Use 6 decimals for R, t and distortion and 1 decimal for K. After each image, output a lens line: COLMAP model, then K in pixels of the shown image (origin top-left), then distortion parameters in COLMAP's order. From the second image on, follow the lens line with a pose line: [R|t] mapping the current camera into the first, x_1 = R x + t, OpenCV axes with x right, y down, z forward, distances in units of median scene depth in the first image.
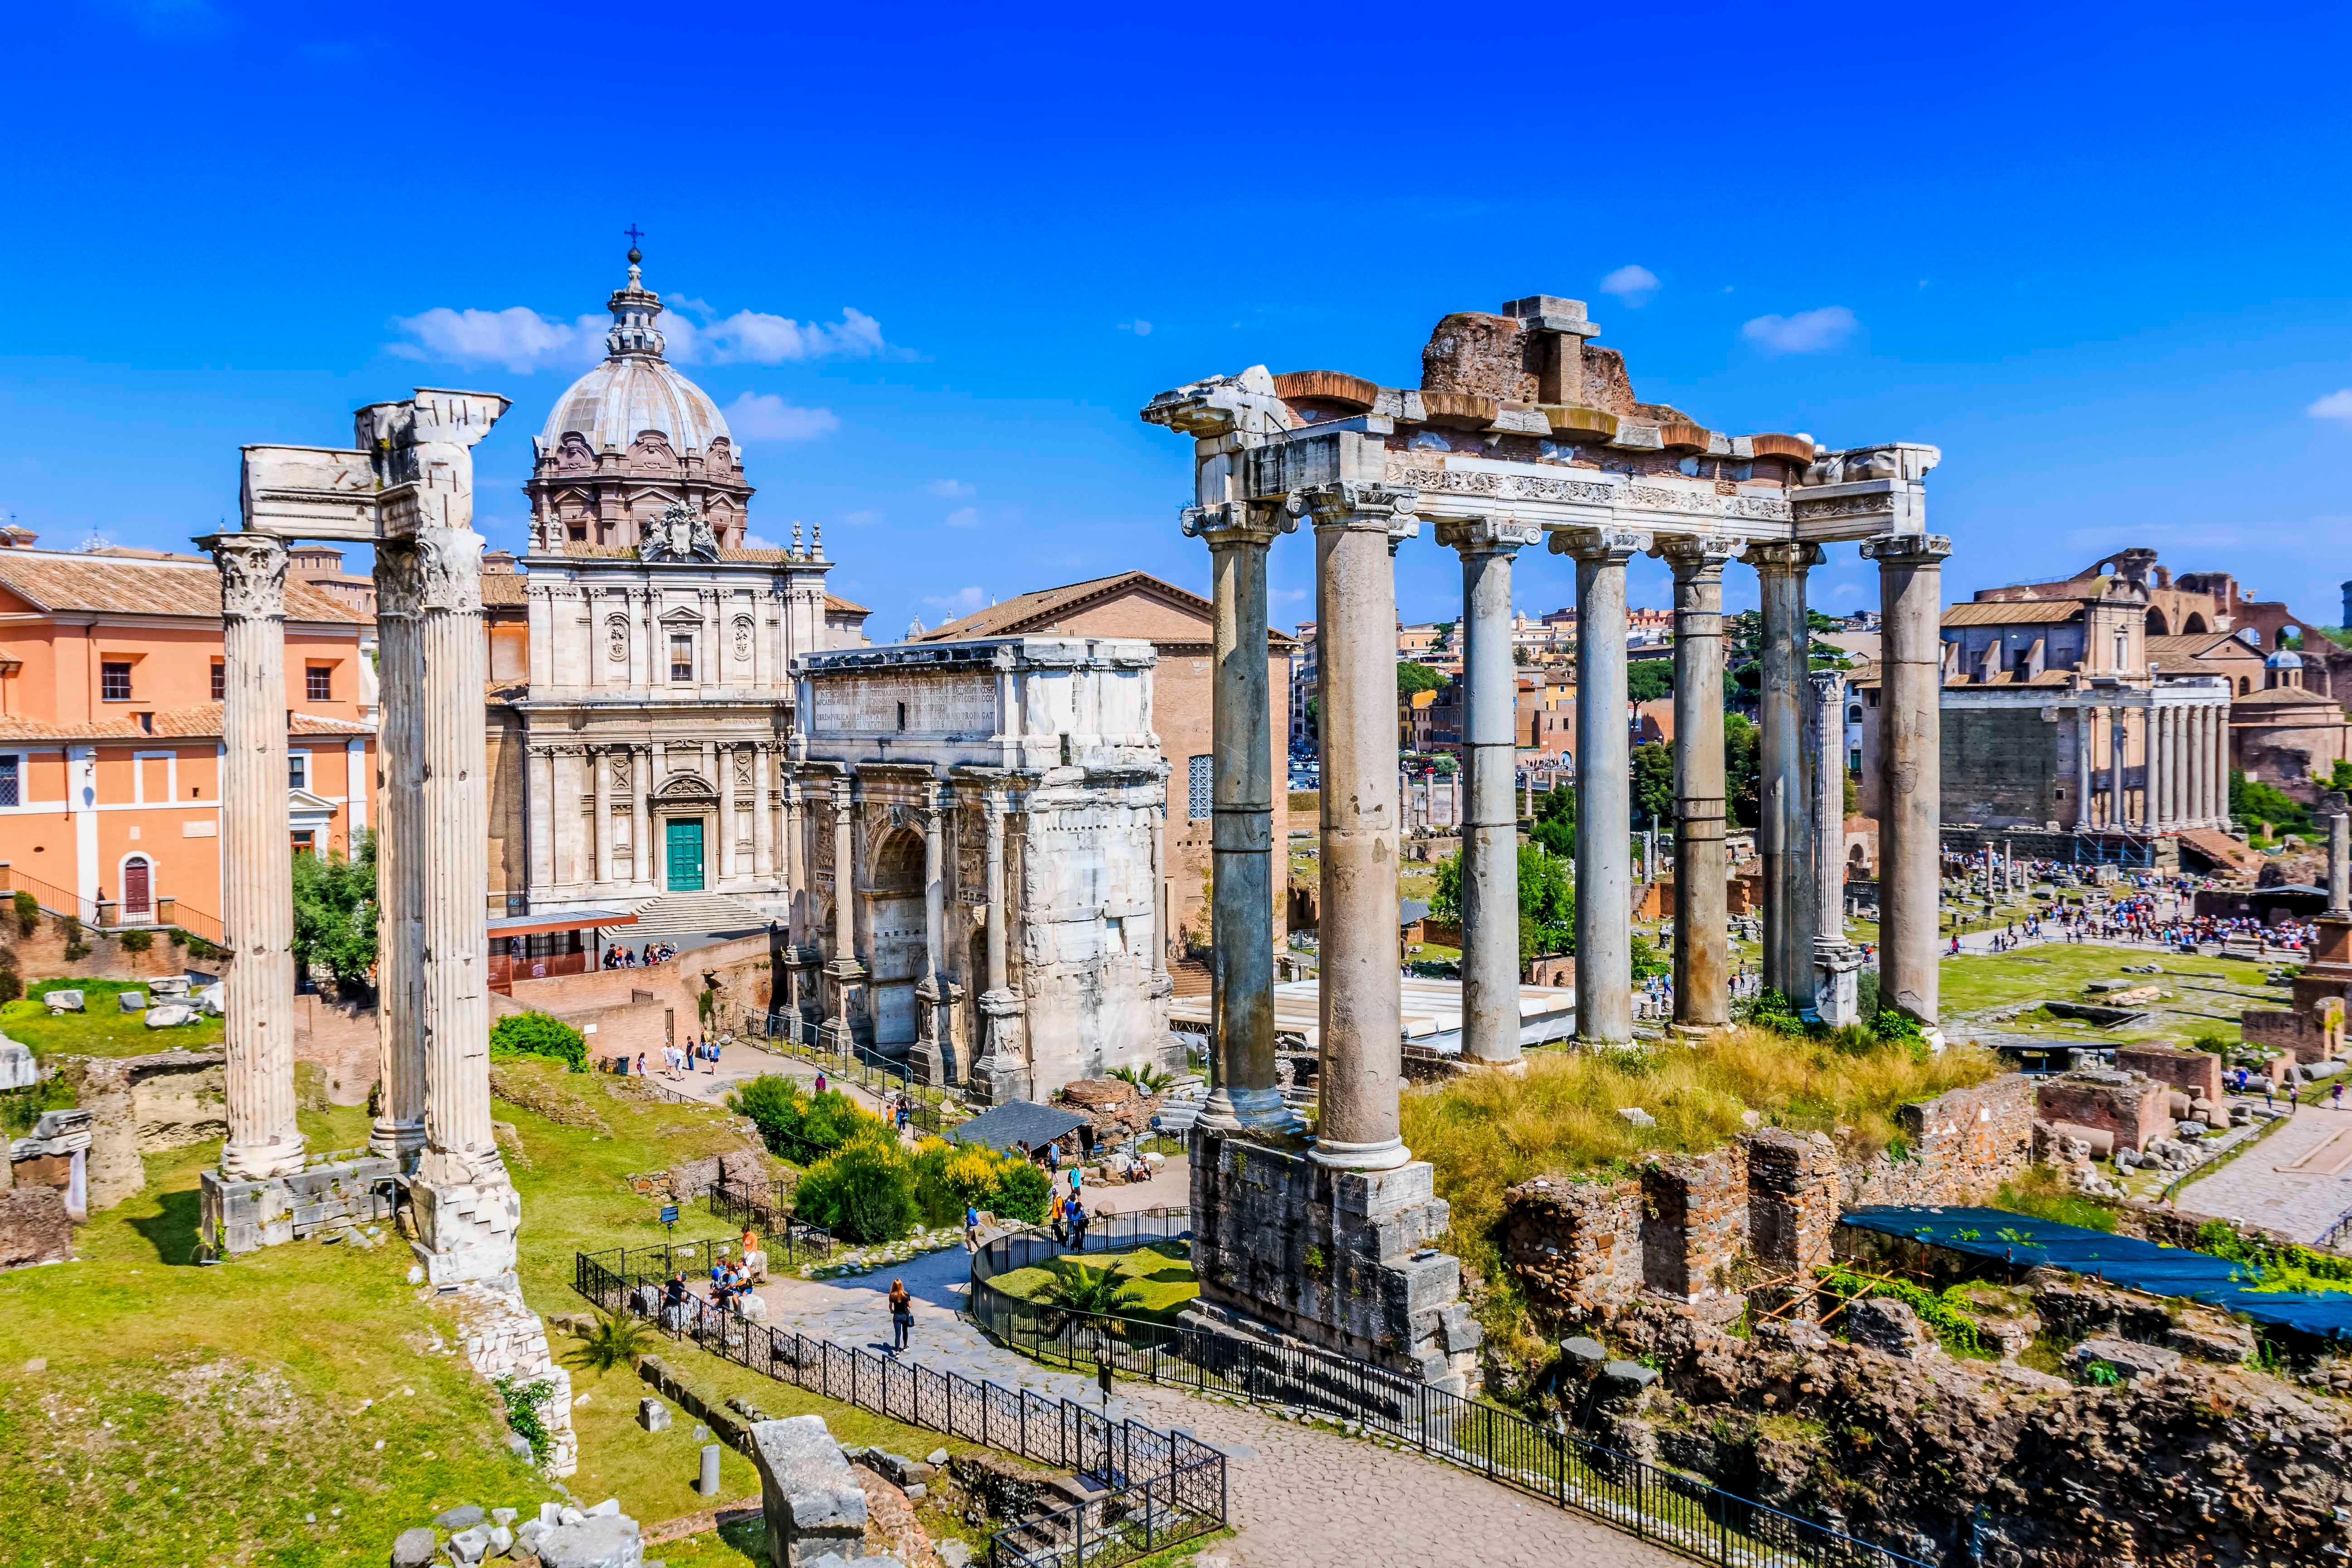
lens RADIAL K [[1867.5, 0, 1182.9], [0, 1867.5, 755.8], [0, 0, 1]] dist [0.002290, -0.000517]
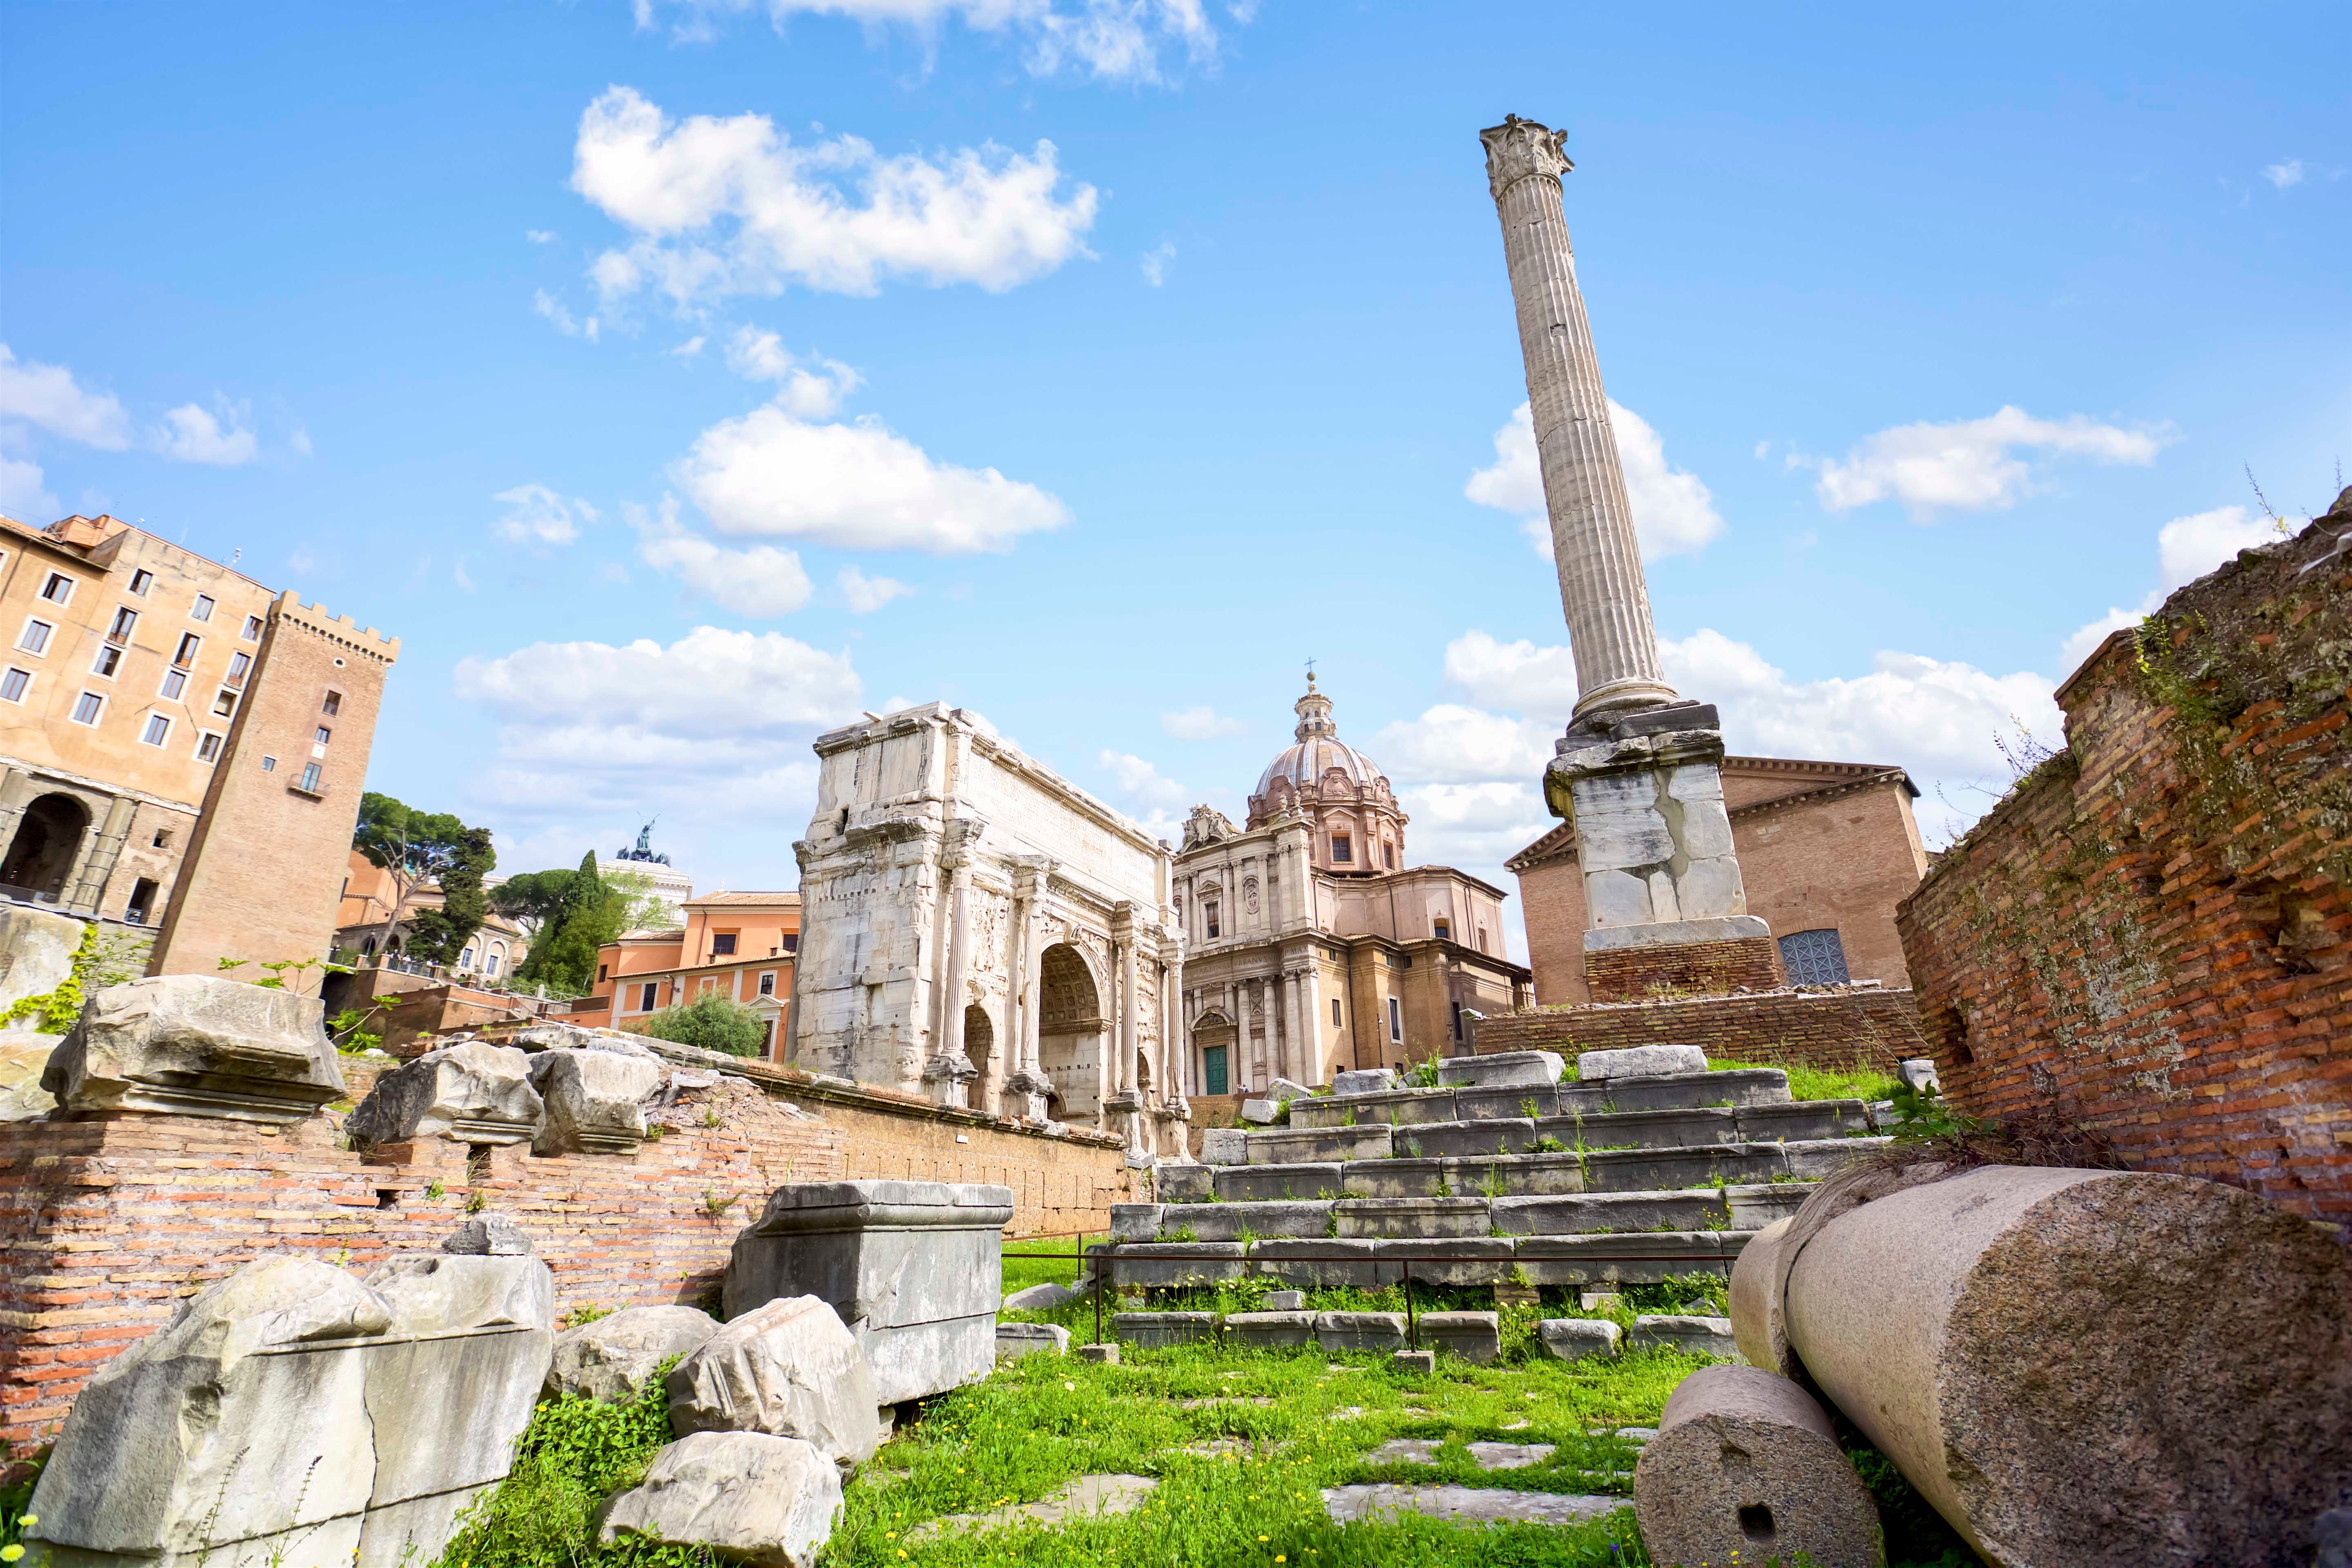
lens RADIAL K [[1077.2, 0, 1176.0], [0, 1077.2, 784.0], [0, 0, 1]] dist [-0.000577, -0.000006]
pose [[0.461472, -0.326364, -0.824943, 0.488220], [-0.011758, 0.927543, -0.373533, 0.186285], [0.887077, 0.182075, 0.424197, 0.866785]]
